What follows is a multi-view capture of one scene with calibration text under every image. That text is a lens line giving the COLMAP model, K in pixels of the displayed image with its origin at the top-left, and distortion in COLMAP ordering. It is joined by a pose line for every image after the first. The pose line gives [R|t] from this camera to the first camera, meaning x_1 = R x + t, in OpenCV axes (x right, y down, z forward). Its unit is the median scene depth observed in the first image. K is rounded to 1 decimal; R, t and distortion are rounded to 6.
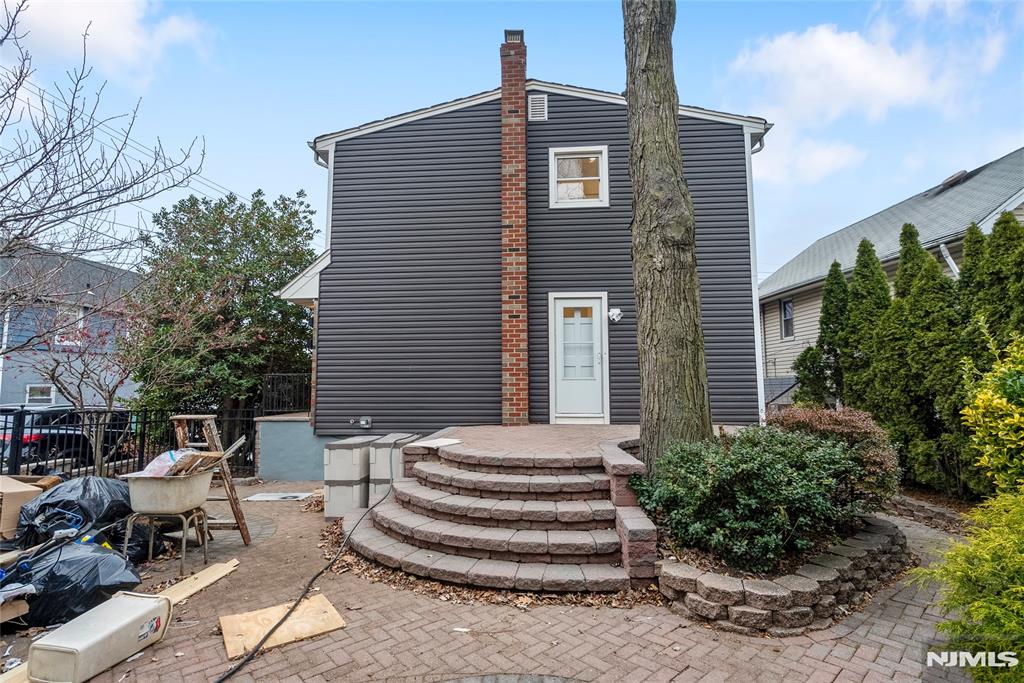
lens RADIAL K [[466.5, 0, 511.7], [0, 466.5, 342.3], [0, 0, 1]] dist [0.001164, 0.000246]
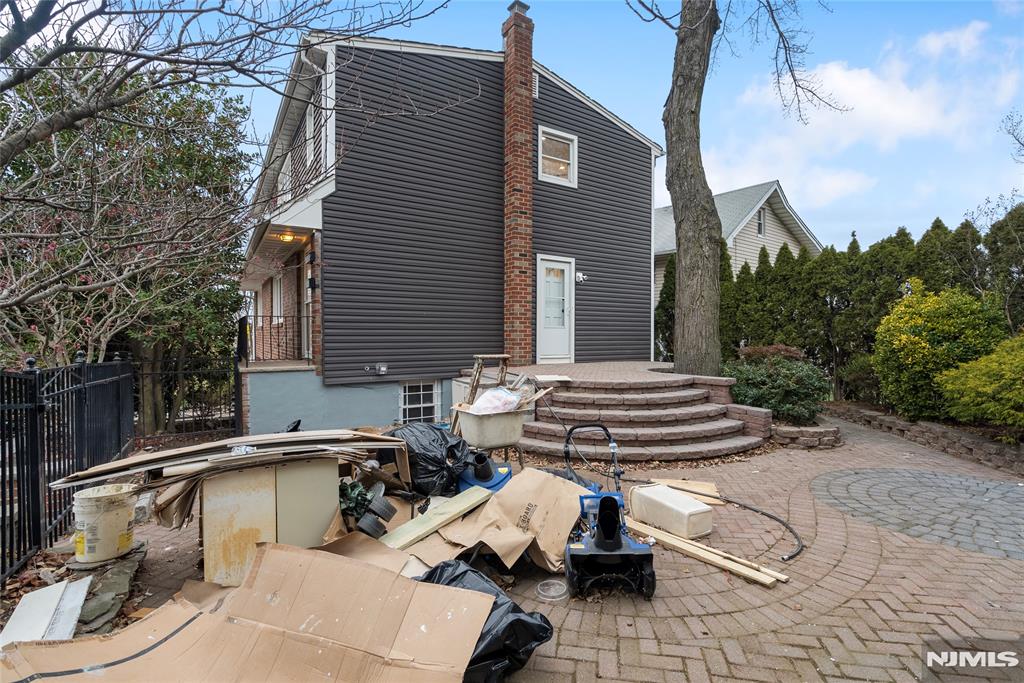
lens RADIAL K [[466.5, 0, 510.6], [0, 466.5, 341.3], [0, 0, 1]] dist [0.001164, 0.000246]
pose [[0.800071, -0.001474, 0.599904, -0.683697], [-0.059843, 0.994813, 0.082255, 0.020401], [-0.596913, -0.101710, 0.795833, 0.083955]]
